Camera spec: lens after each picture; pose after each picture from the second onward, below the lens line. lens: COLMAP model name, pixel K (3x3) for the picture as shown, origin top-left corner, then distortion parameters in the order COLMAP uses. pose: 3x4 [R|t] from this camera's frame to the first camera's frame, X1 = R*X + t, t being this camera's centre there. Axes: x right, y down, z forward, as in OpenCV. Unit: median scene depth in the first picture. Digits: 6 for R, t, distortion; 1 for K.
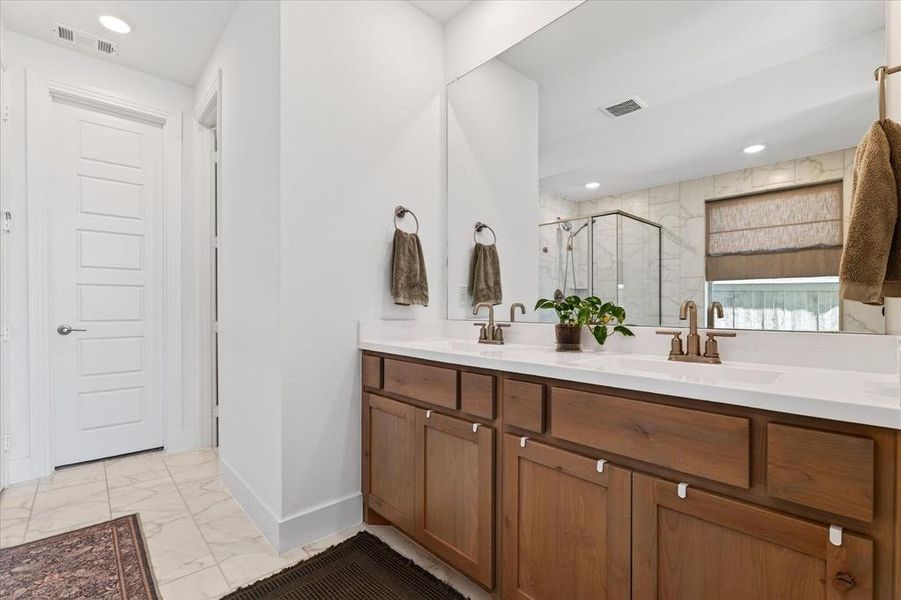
lens RADIAL K [[410.0, 0, 455.9], [0, 410.0, 308.2], [0, 0, 1]] dist [-0.014546, 0.003044]
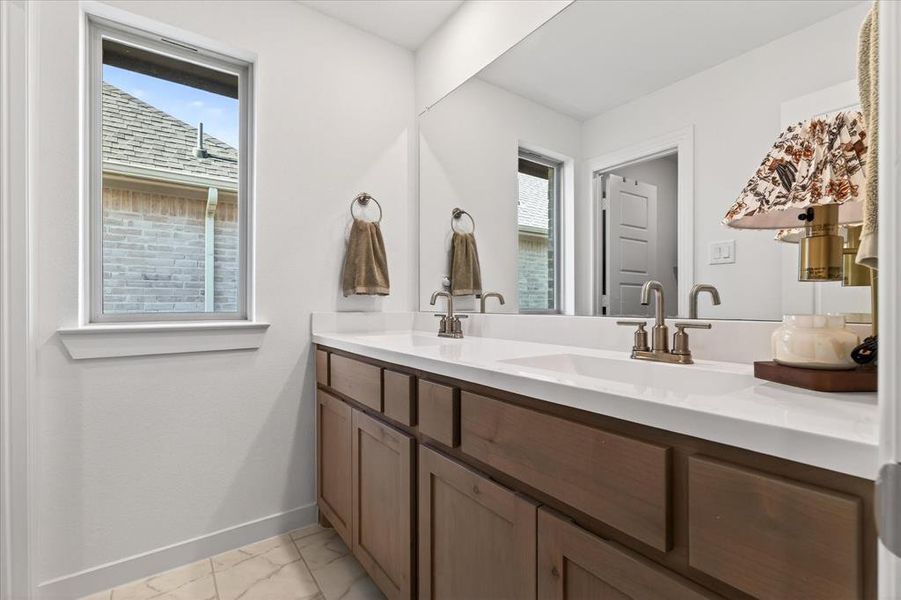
lens RADIAL K [[396.2, 0, 444.4], [0, 396.2, 292.5], [0, 0, 1]] dist [-0.002311, -0.000435]
pose [[0.992320, -0.016756, -0.122555, 0.189874], [0.014045, 0.999638, -0.022952, 0.007890], [0.122895, 0.021055, 0.992196, 0.127560]]
